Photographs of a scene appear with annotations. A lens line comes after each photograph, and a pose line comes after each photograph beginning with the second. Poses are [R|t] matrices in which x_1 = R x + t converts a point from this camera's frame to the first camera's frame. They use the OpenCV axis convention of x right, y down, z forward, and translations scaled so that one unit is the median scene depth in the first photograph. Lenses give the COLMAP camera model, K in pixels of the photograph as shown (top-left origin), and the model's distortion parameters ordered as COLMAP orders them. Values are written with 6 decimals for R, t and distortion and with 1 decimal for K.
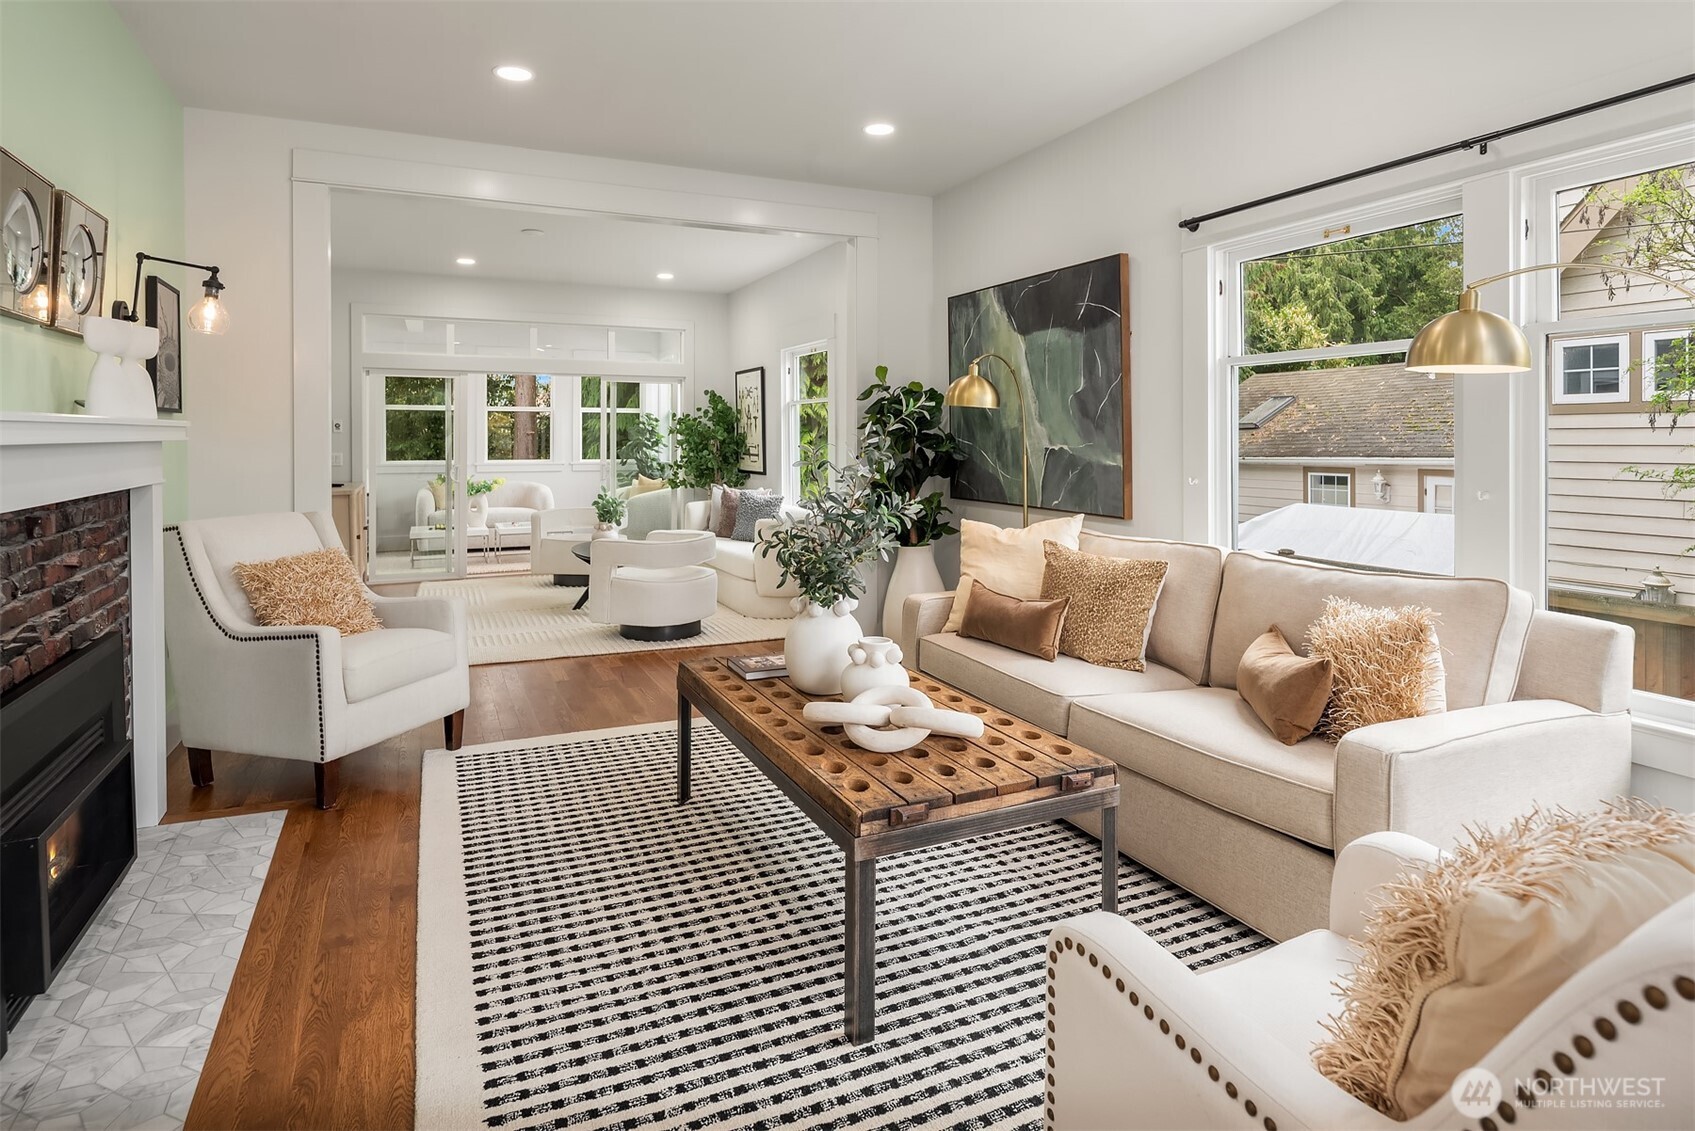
lens RADIAL K [[922.4, 0, 855.5], [0, 922.4, 456.1], [0, 0, 1]] dist [-0.003321, -0.003450]
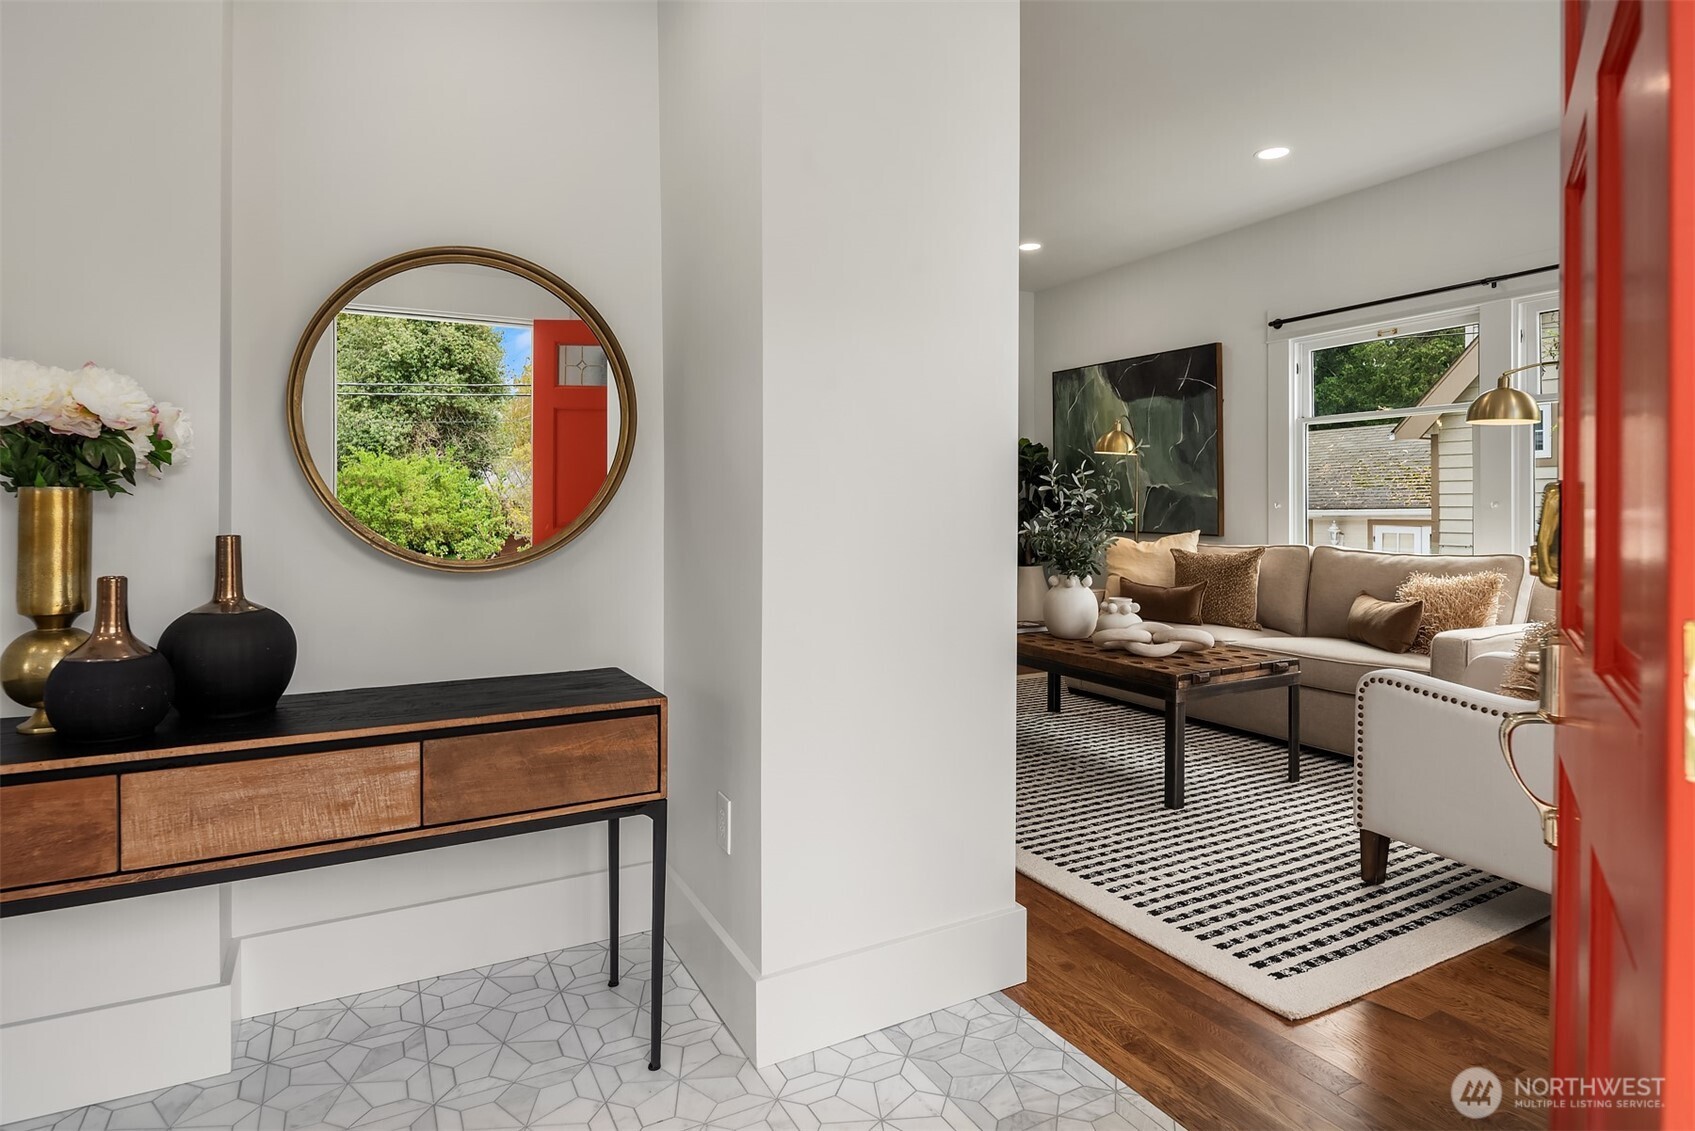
lens RADIAL K [[922.4, 0, 840.8], [0, 922.4, 521.7], [0, 0, 1]] dist [-0.003321, -0.003450]
pose [[0.998150, -0.003404, 0.060699, -0.354493], [0.003478, 0.999993, -0.001113, 0.046556], [-0.060694, 0.001322, 0.998156, -0.337018]]
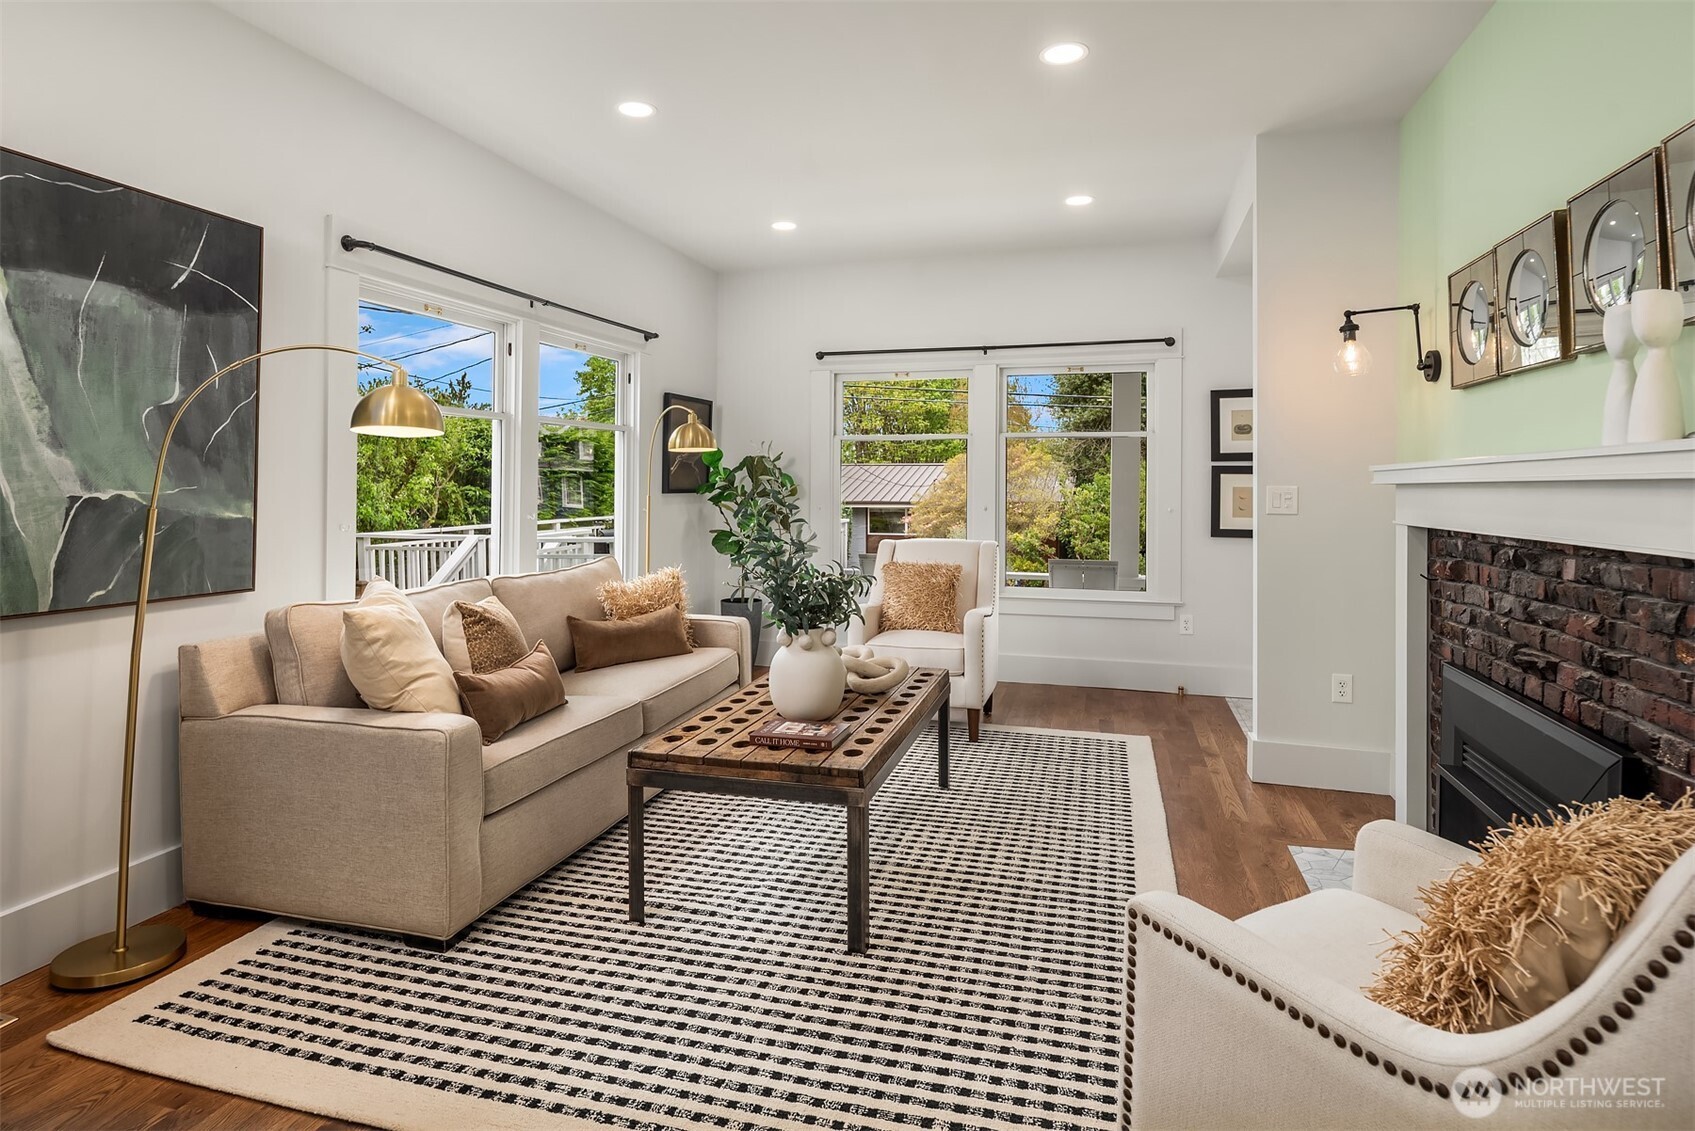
lens RADIAL K [[919.8, 0, 845.0], [0, 919.8, 470.7], [0, 0, 1]] dist [-0.007747, -0.000905]
pose [[-0.751313, 0.010442, 0.659864, -0.534882], [0.012047, 0.999925, -0.002106, -0.019287], [-0.659837, 0.006367, -0.751382, 1.233529]]
